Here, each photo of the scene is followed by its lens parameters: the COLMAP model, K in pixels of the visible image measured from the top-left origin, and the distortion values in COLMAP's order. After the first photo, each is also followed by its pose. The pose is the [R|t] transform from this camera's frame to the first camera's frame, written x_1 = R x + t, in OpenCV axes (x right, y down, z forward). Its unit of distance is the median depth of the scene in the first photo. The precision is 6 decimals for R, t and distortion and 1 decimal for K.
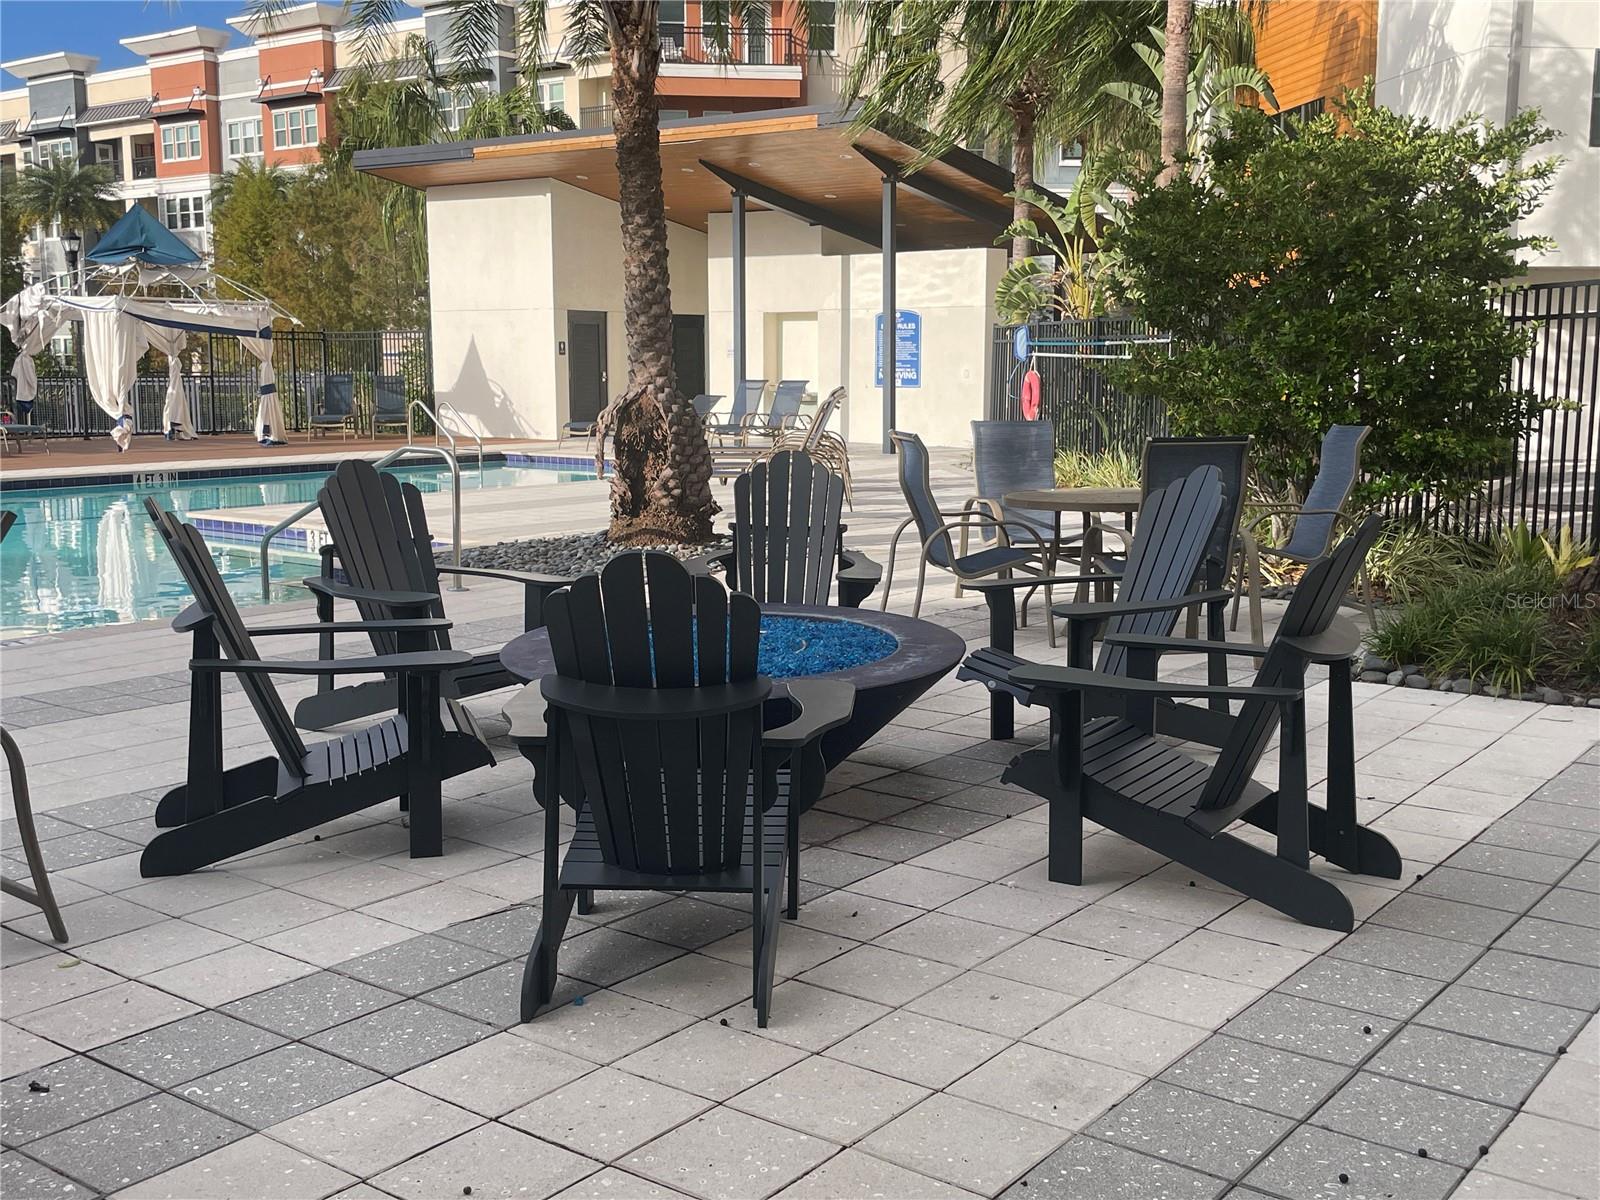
lens RADIAL K [[1686.3, 0, 800.0], [0, 1686.3, 600.0], [0, 0, 1]] dist [0.016259, 0.007516]
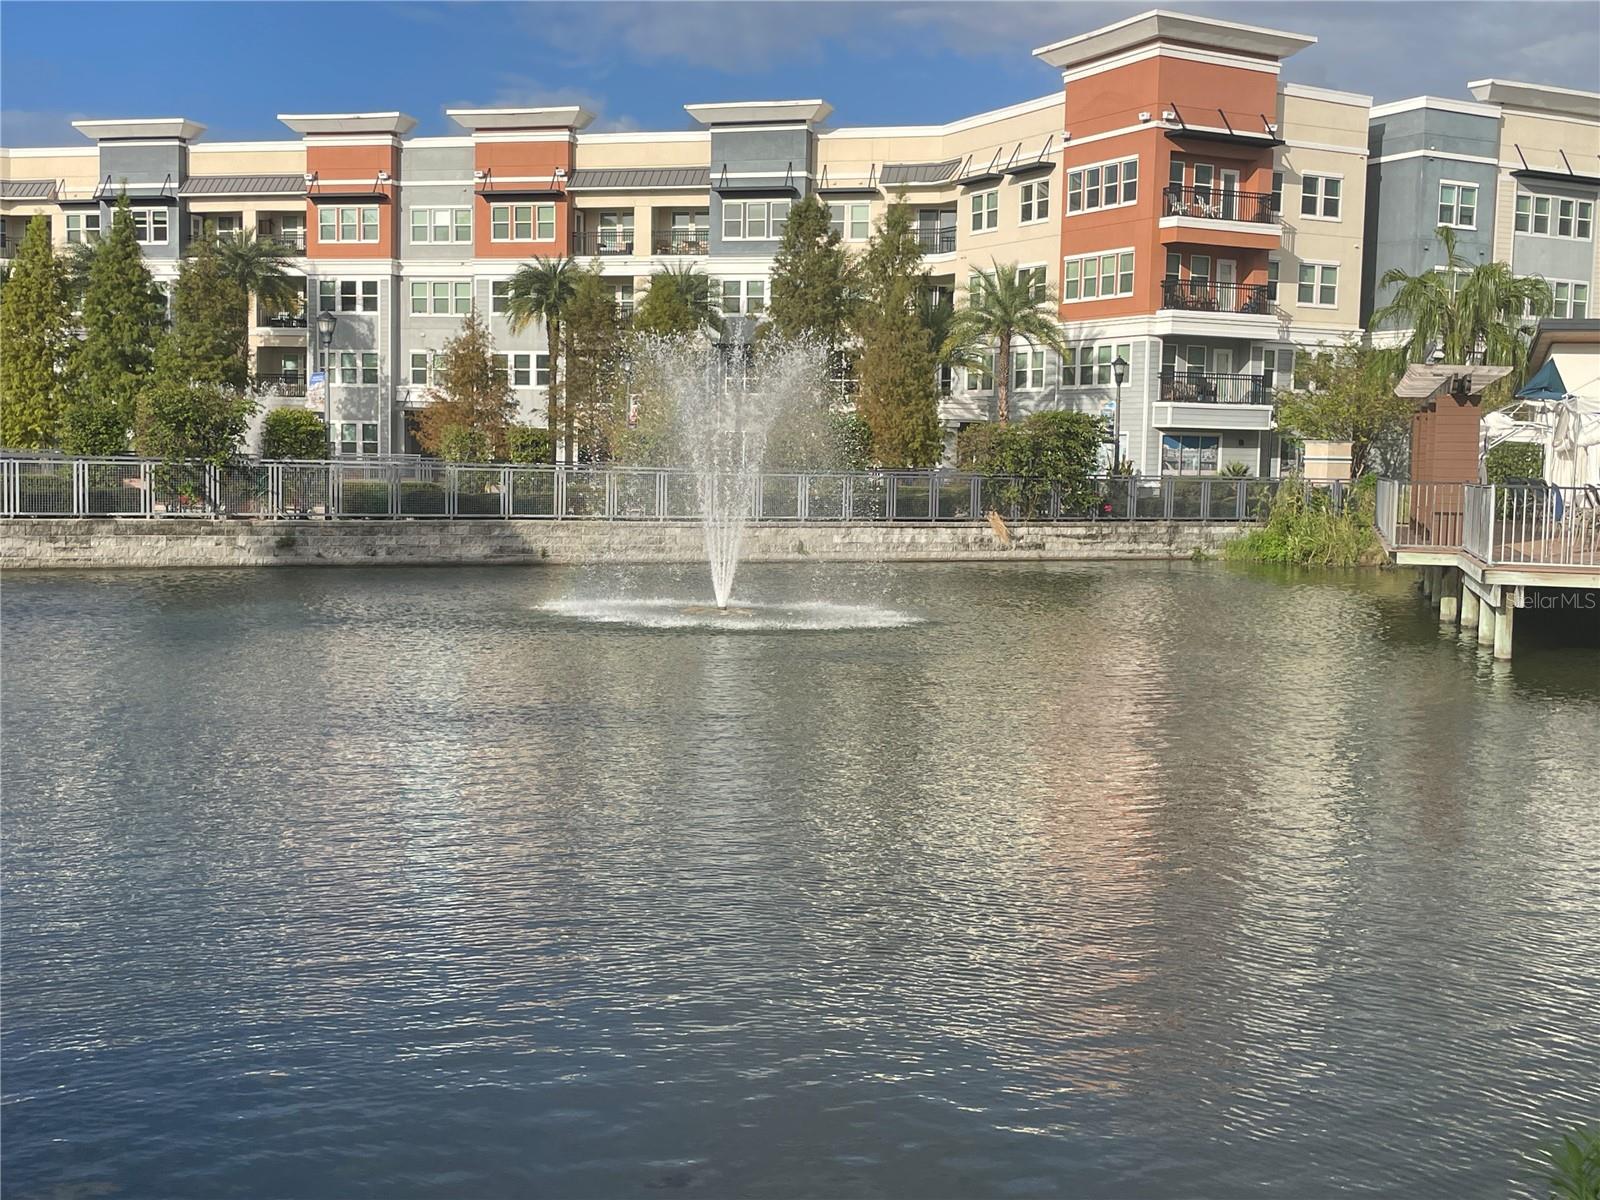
lens RADIAL K [[1850.5, 0, 802.3], [0, 1850.5, 581.3], [0, 0, 1]] dist [0.128574, -0.252103]
pose [[0.934734, -0.008269, 0.355252, -0.527225], [0.032864, 0.997456, -0.063256, 0.011272], [-0.353825, 0.070802, 0.932628, -0.083019]]
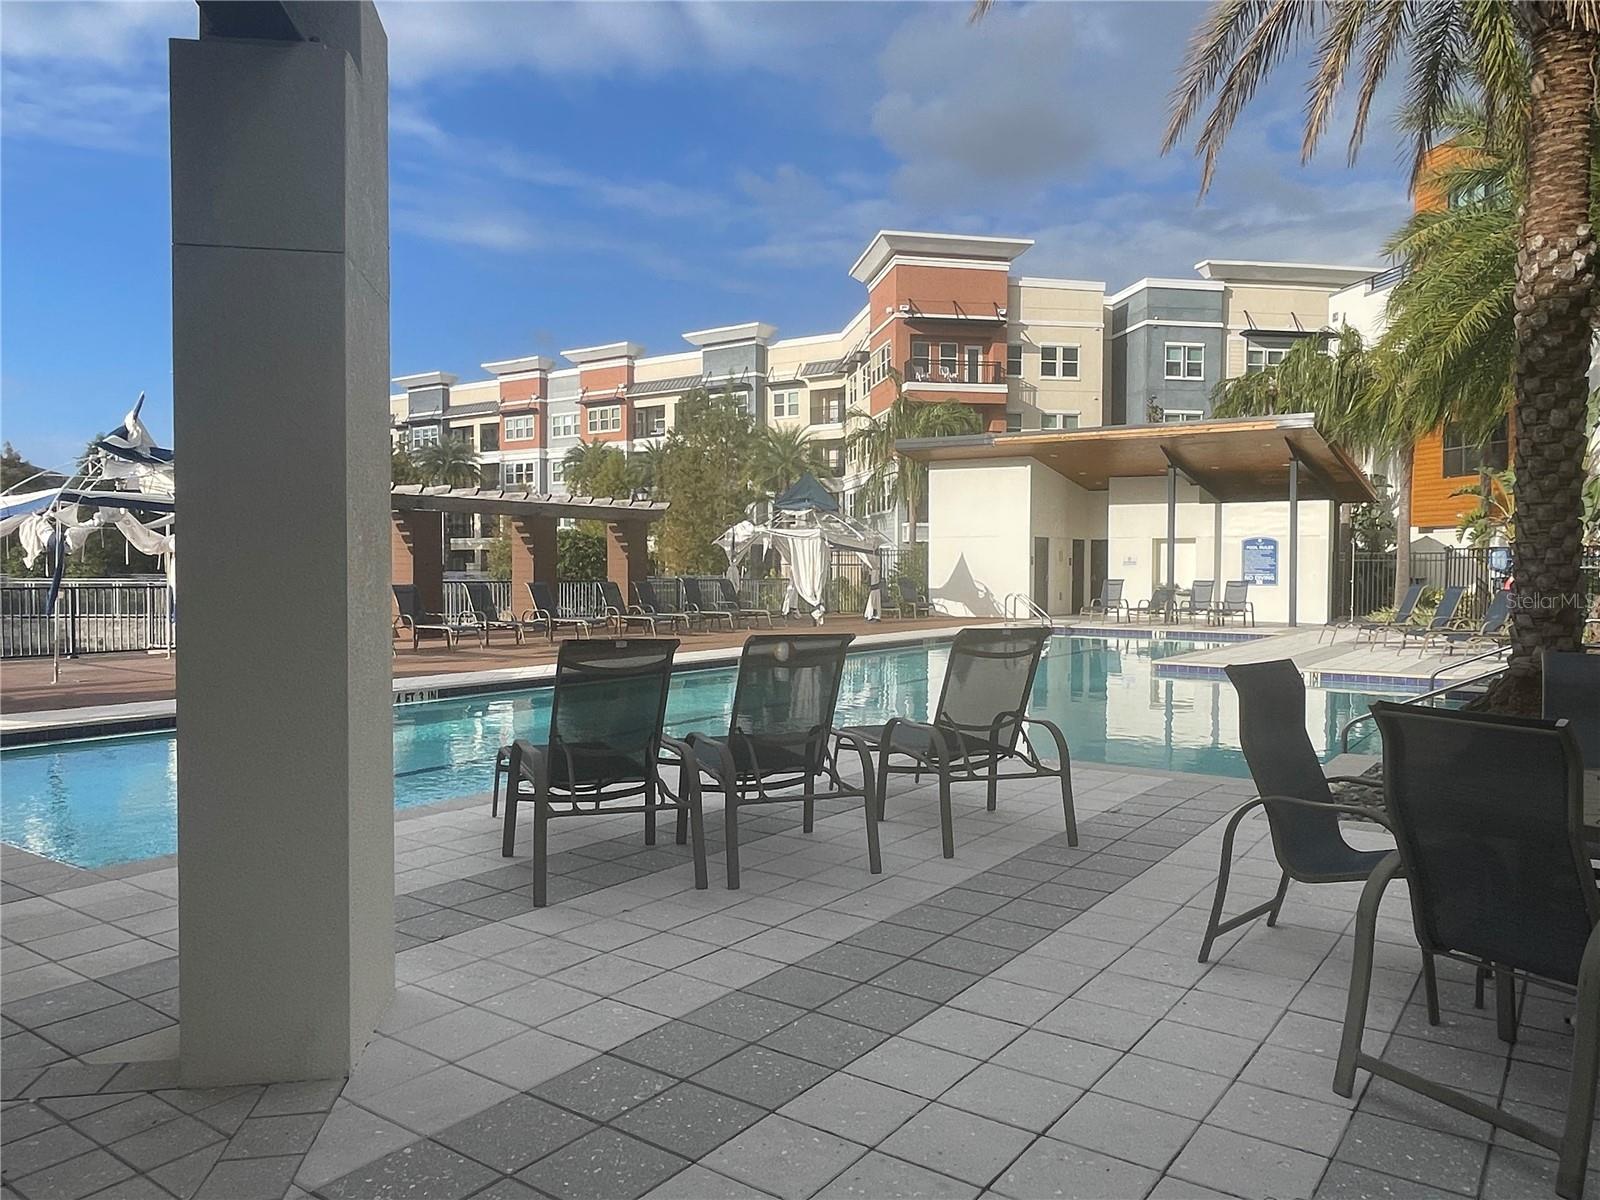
lens RADIAL K [[1136.6, 0, 800.0], [0, 1136.6, 600.0], [0, 0, 1]] dist [-0.001330, -0.002488]
pose [[0.999572, -0.000703, 0.029251, -0.146168], [0.003980, 0.993688, -0.112111, 0.002453], [-0.028988, 0.112179, 0.993265, -0.020482]]
